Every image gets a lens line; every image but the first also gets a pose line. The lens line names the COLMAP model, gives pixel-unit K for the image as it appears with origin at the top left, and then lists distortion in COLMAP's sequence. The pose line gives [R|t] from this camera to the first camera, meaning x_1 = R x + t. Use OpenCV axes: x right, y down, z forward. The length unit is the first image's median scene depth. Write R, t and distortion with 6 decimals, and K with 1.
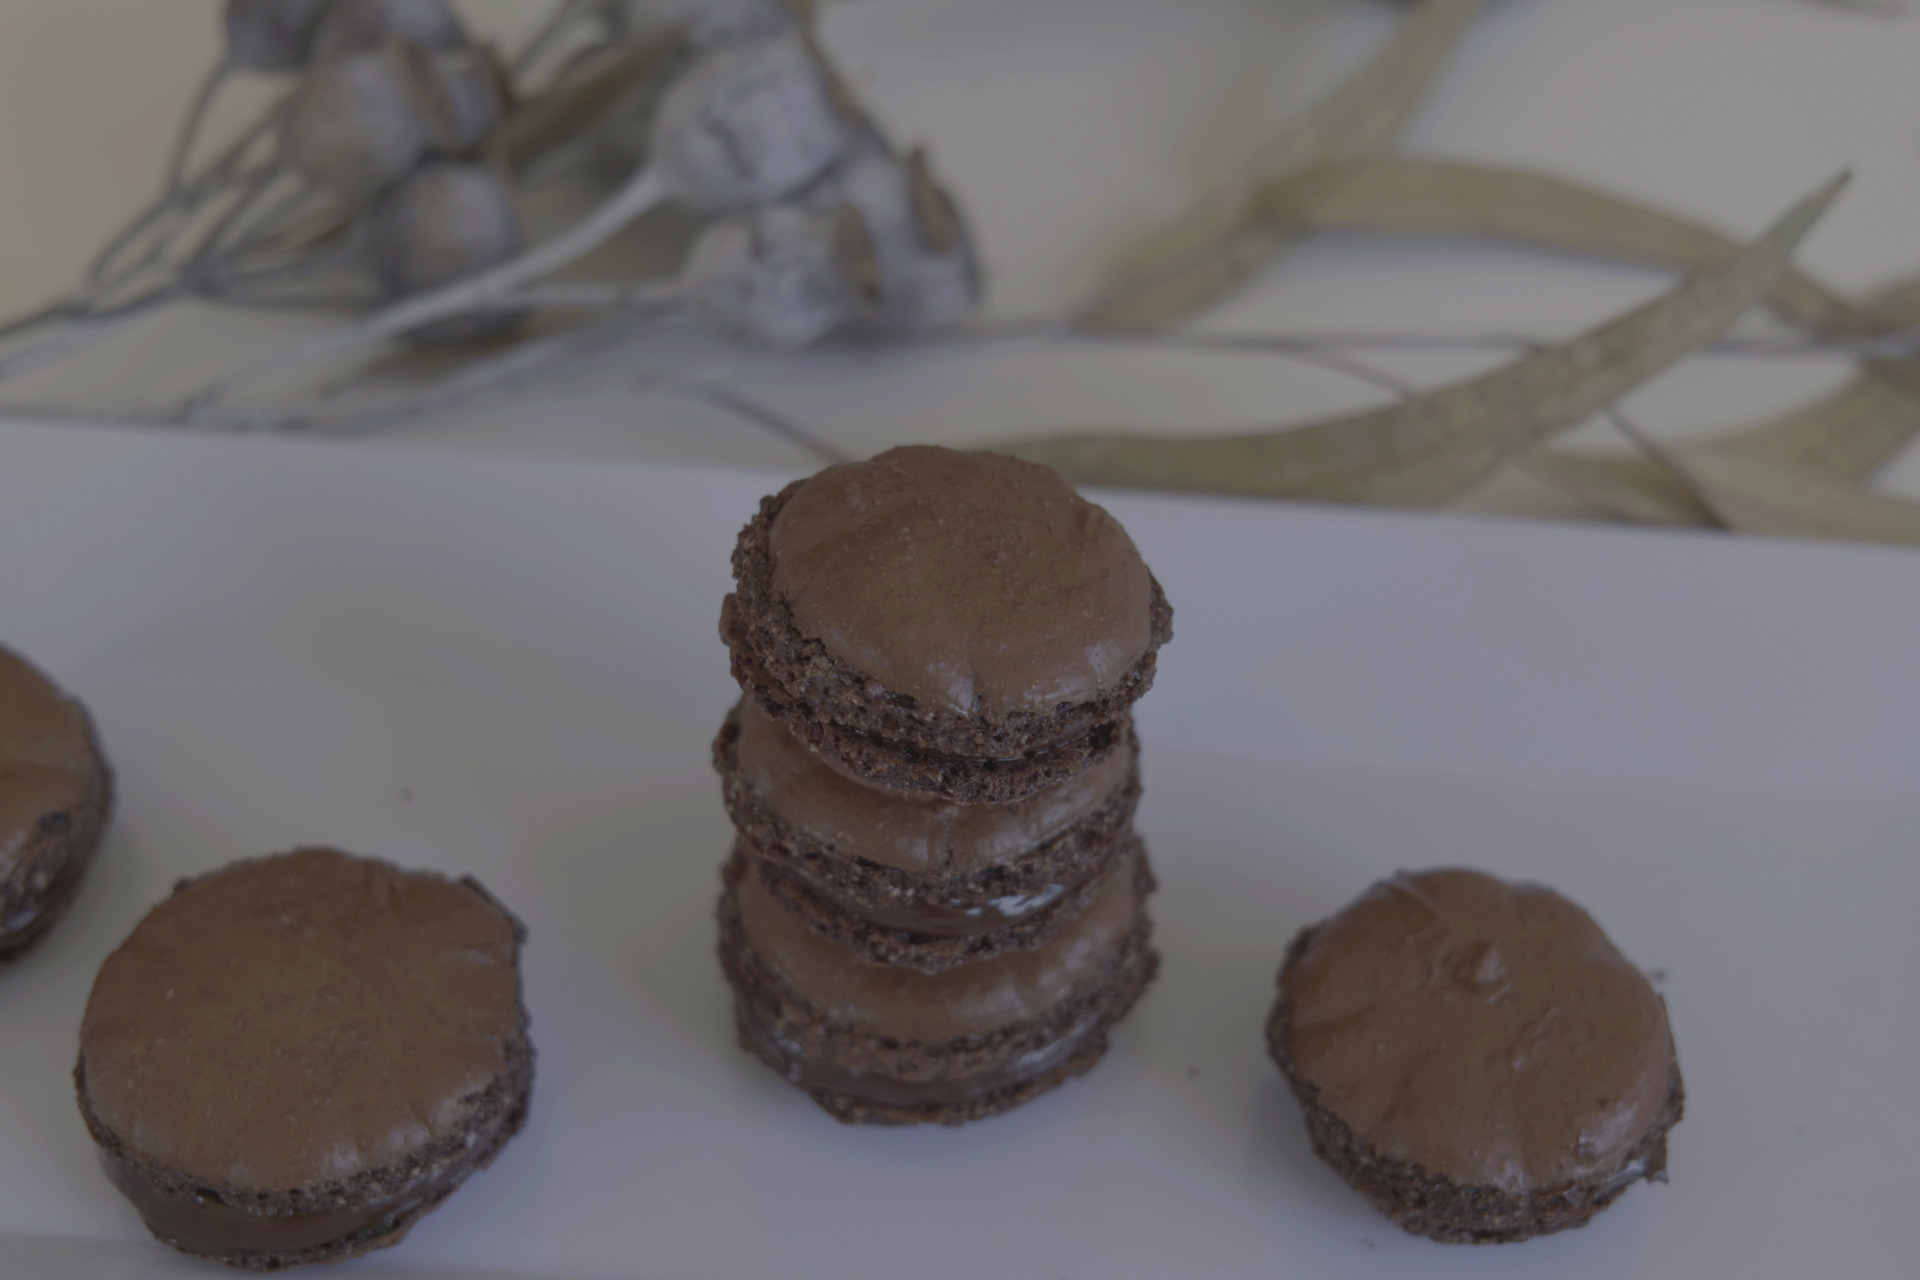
lens RADIAL K [[3065.8, 0, 960.0], [0, 3065.8, 640.0], [0, 0, 1]] dist [-0.009059, -0.072635]
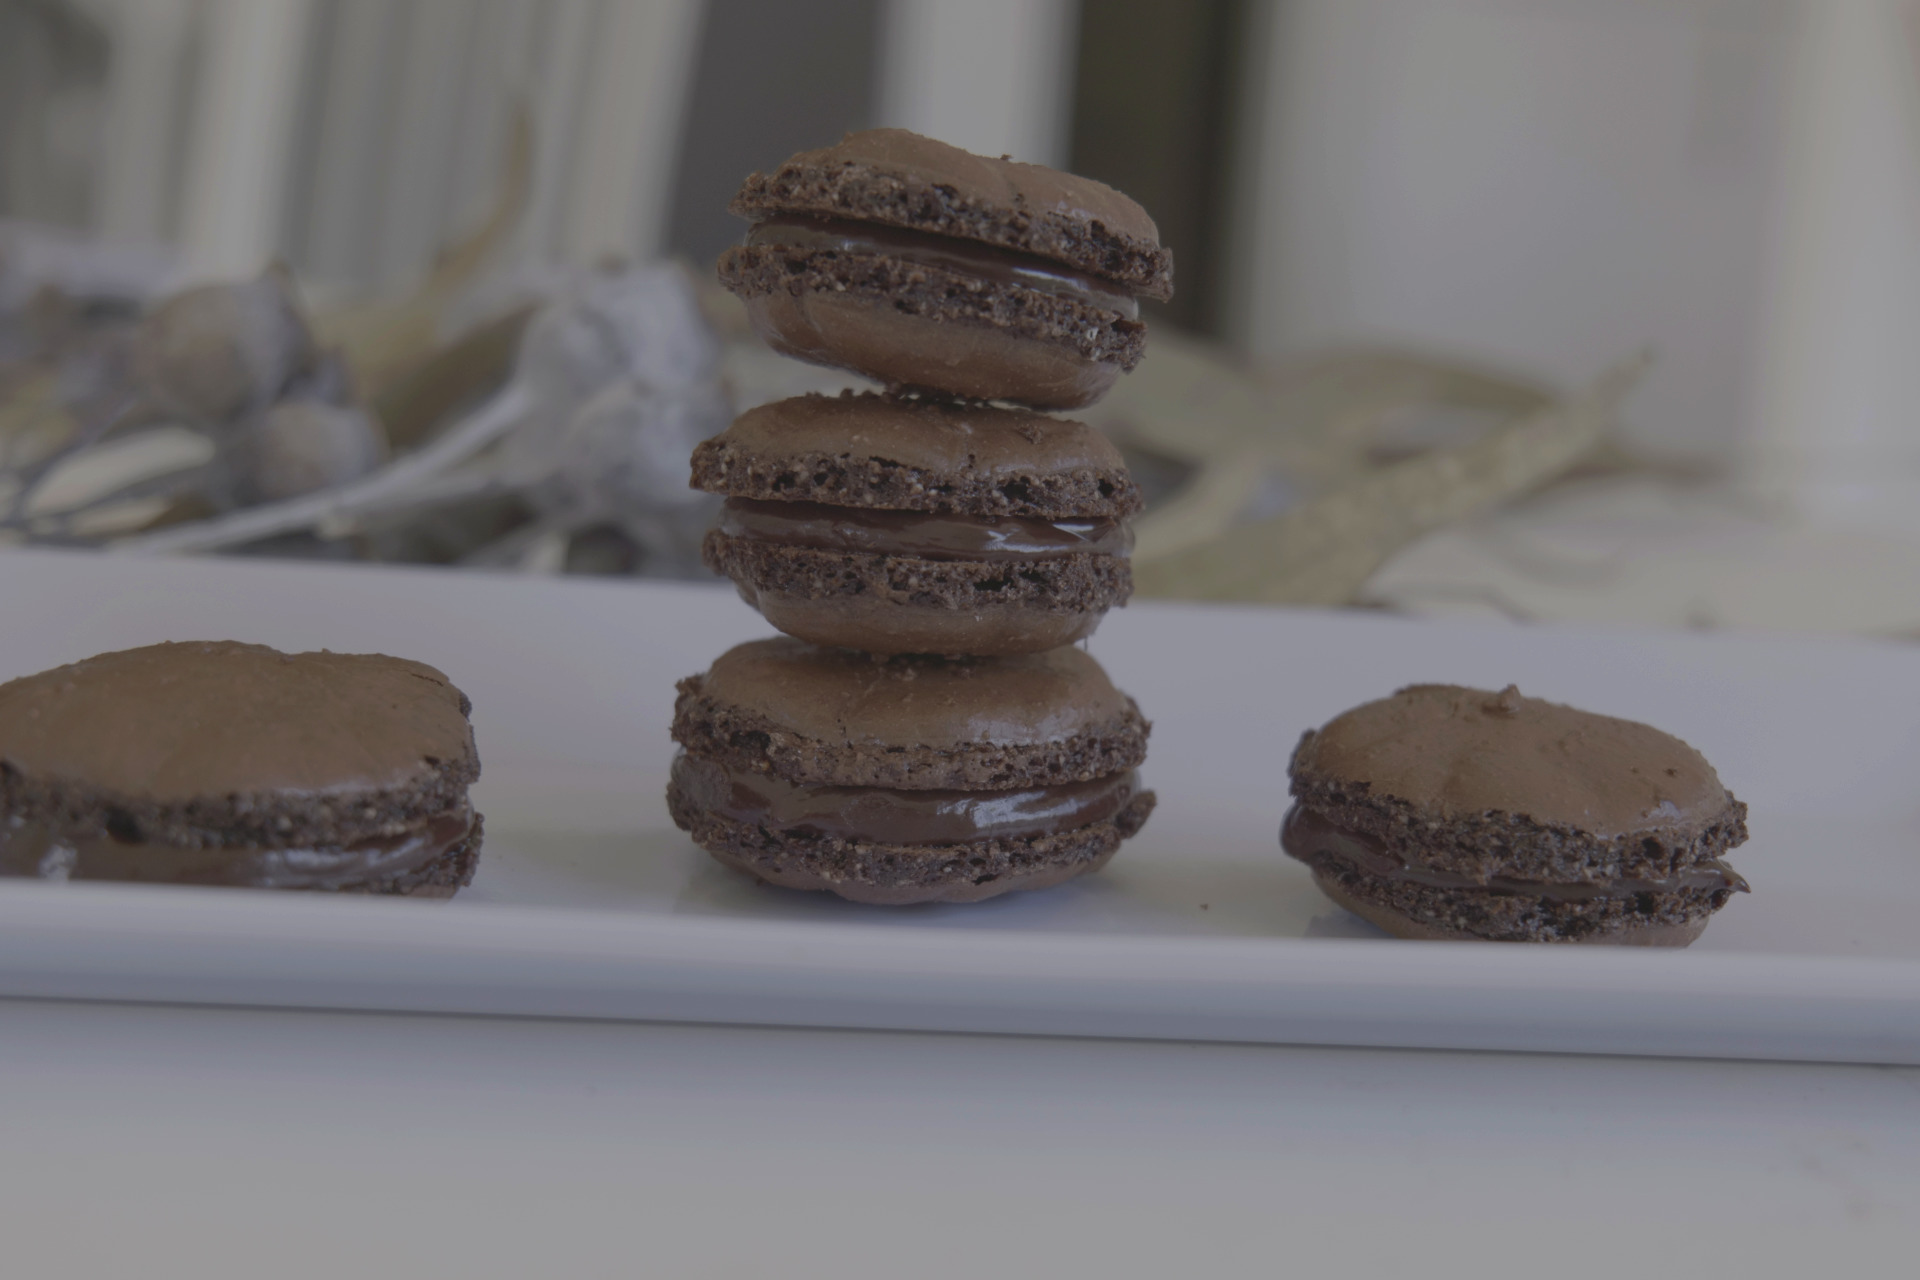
lens RADIAL K [[3065.8, 0, 960.0], [0, 3065.8, 640.0], [0, 0, 1]] dist [-0.009059, -0.072635]
pose [[0.984966, 0.011982, 0.172334, -0.166720], [0.089007, 0.819783, -0.565714, 0.641324], [-0.148055, 0.572548, 0.806392, 0.266806]]
